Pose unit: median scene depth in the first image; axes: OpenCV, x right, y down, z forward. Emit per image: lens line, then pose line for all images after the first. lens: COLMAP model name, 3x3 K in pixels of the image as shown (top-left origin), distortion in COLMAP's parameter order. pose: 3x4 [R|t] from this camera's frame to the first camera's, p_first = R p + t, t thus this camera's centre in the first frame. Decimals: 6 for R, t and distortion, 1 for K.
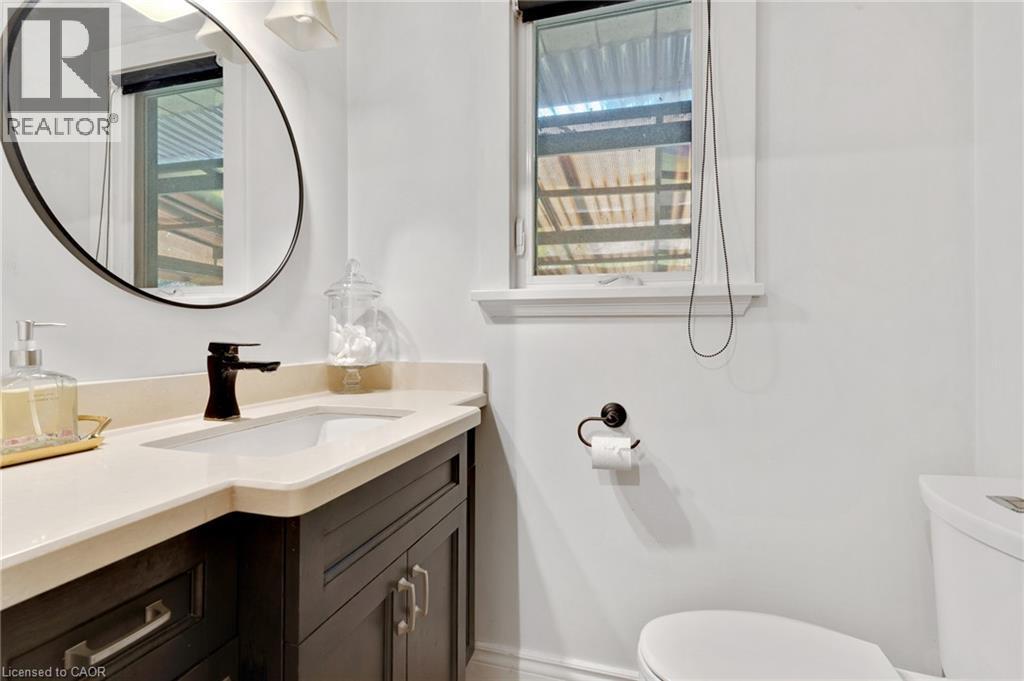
lens RADIAL K [[486.9, 0, 510.8], [0, 486.9, 334.3], [0, 0, 1]] dist [0.007712, -0.002256]
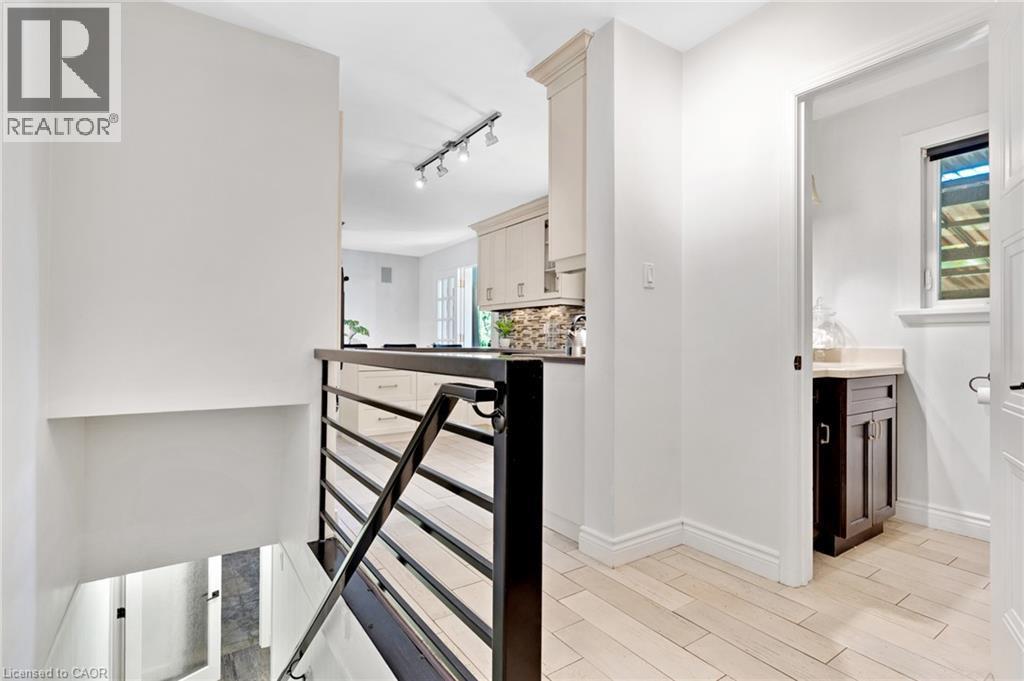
lens RADIAL K [[486.9, 0, 510.7], [0, 486.9, 339.2], [0, 0, 1]] dist [0.007712, -0.002256]
pose [[0.769115, -0.000951, -0.639110, -0.013055], [-0.005691, 0.999949, -0.008336, 0.046989], [0.639085, 0.010048, 0.769070, -1.402837]]
